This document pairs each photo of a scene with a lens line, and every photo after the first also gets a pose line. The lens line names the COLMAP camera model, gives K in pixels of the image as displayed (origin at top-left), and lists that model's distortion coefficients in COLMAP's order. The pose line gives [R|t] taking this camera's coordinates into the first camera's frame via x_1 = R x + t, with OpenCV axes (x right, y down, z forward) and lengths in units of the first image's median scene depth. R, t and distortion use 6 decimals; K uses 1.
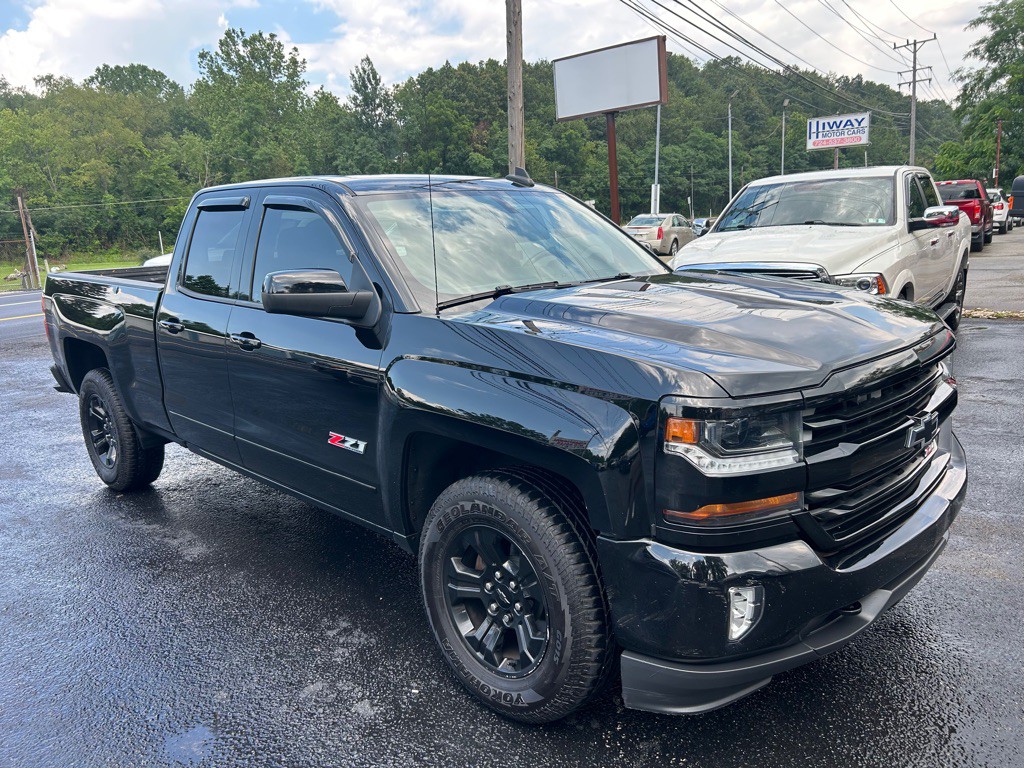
lens RADIAL K [[775.5, 0, 507.6], [0, 775.5, 392.0], [0, 0, 1]] dist [0.041059, -0.046407]
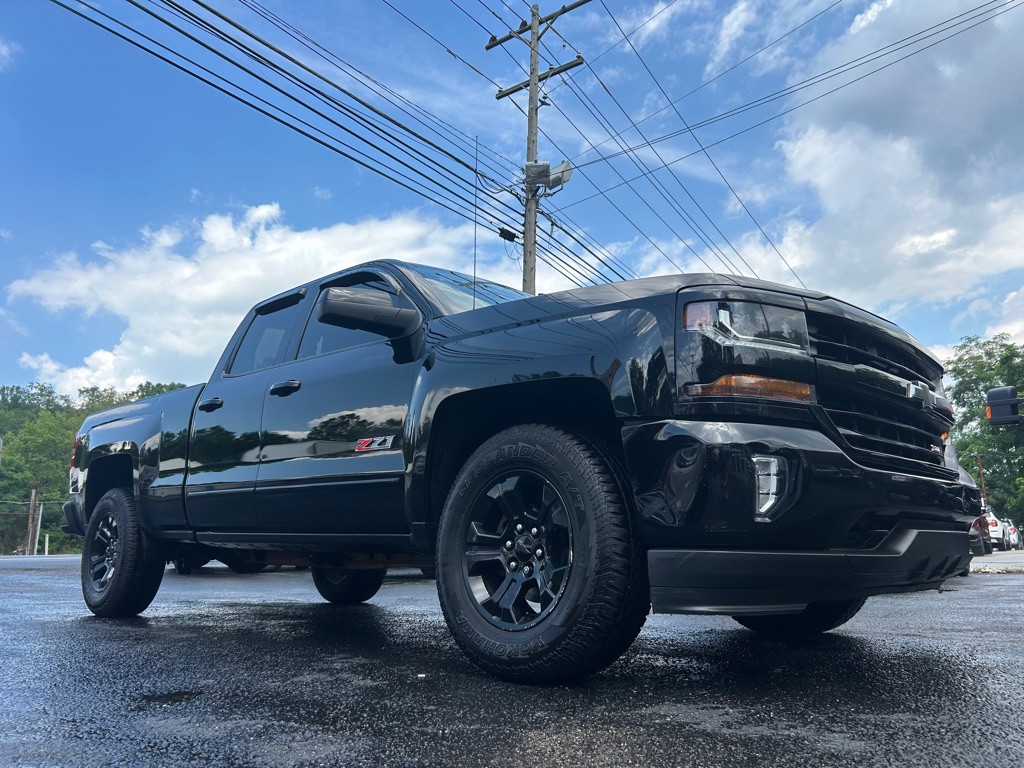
lens RADIAL K [[775.5, 0, 514.1], [0, 775.5, 377.8], [0, 0, 1]] dist [0.041059, -0.046407]
pose [[0.998879, 0.047190, -0.003743, -0.011871], [-0.044403, 0.906591, -0.419668, 0.233106], [-0.016411, 0.419364, 0.907670, 0.011152]]
